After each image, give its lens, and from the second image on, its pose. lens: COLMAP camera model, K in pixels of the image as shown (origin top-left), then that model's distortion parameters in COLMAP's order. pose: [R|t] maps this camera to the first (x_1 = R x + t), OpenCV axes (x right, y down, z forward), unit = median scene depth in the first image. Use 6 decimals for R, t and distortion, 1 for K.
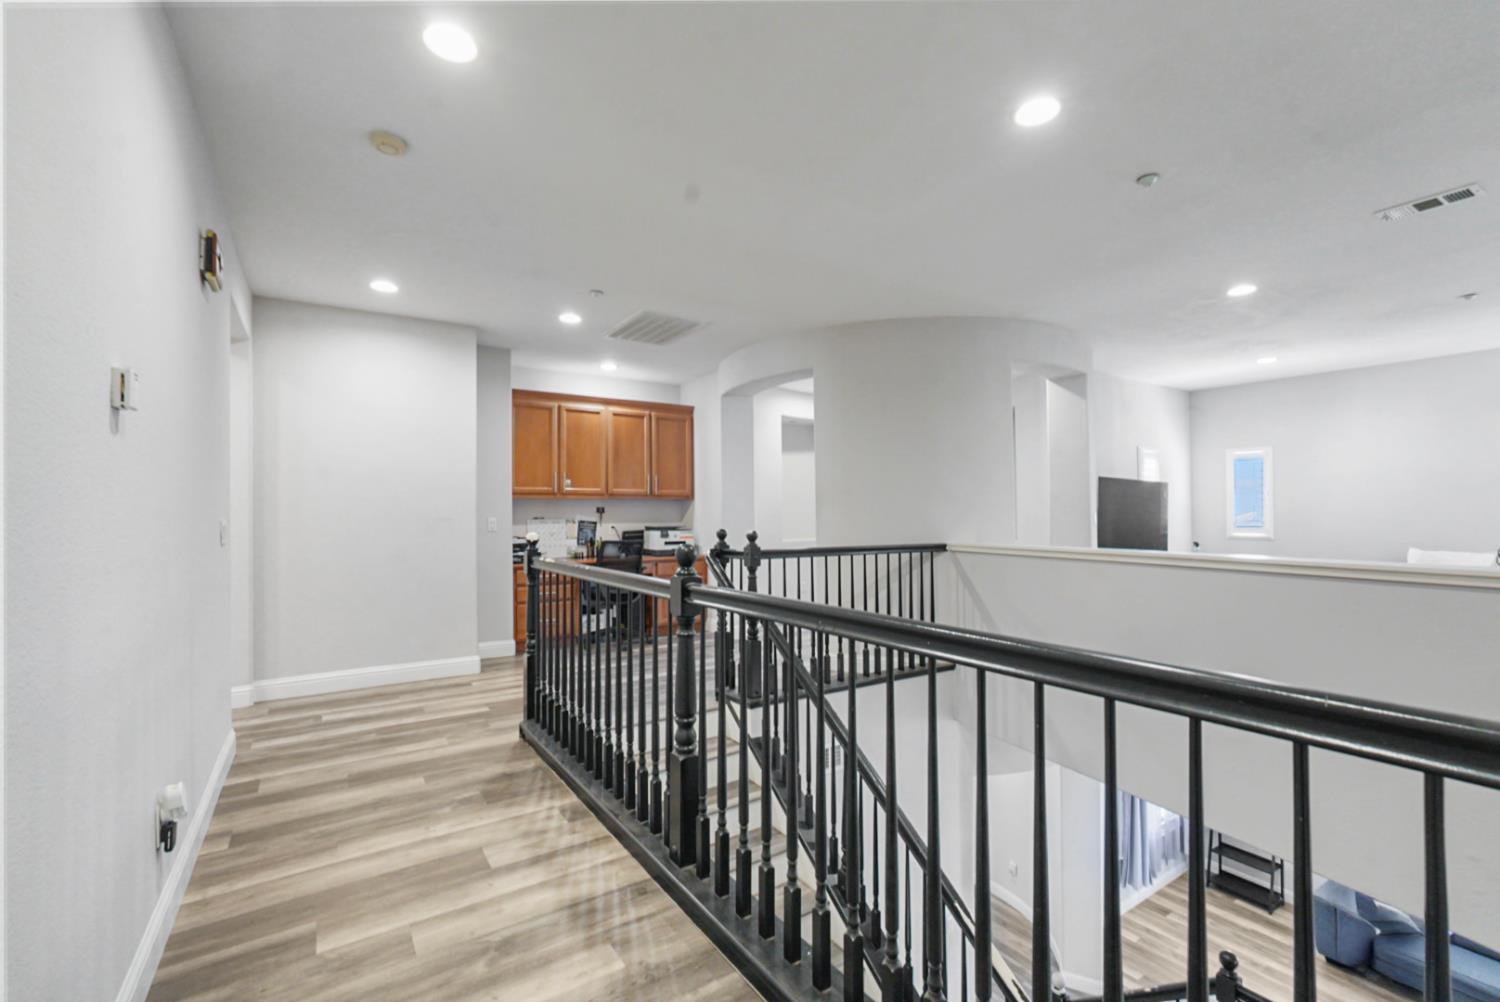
lens RADIAL K [[670.4, 0, 756.0], [0, 670.4, 508.6], [0, 0, 1]] dist [-0.003130, 0.003267]
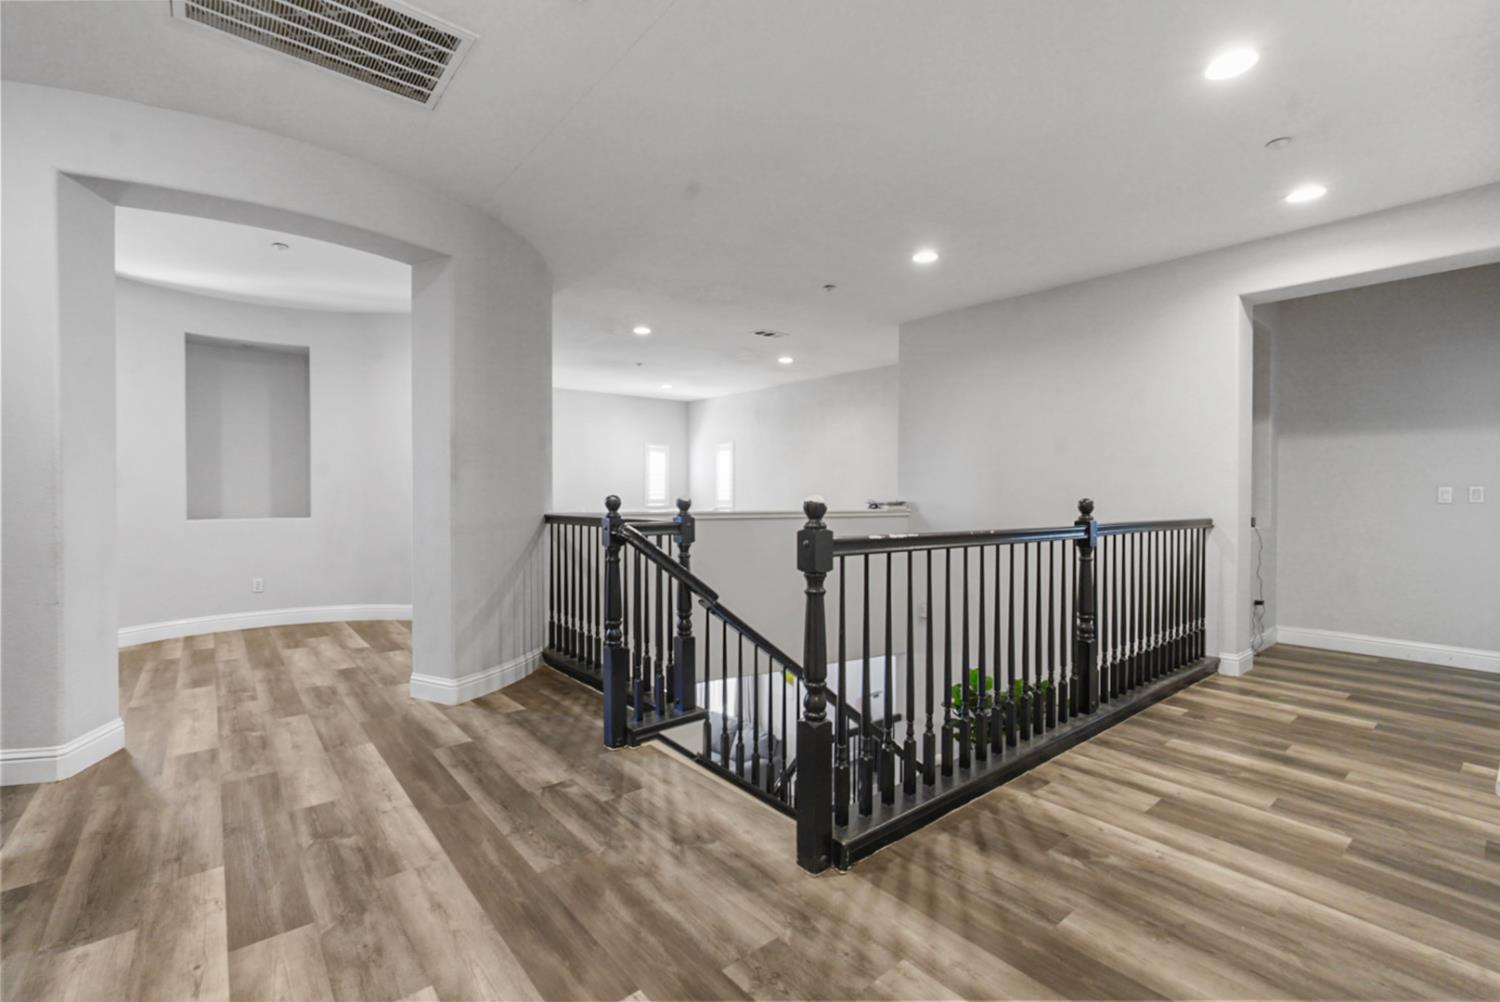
lens RADIAL K [[670.4, 0, 755.4], [0, 670.4, 498.7], [0, 0, 1]] dist [-0.003130, 0.003267]
pose [[-0.129382, 0.002313, 0.991592, -1.231395], [-0.006584, 0.999973, -0.003192, 0.060826], [-0.991573, -0.006941, -0.129364, 1.603151]]
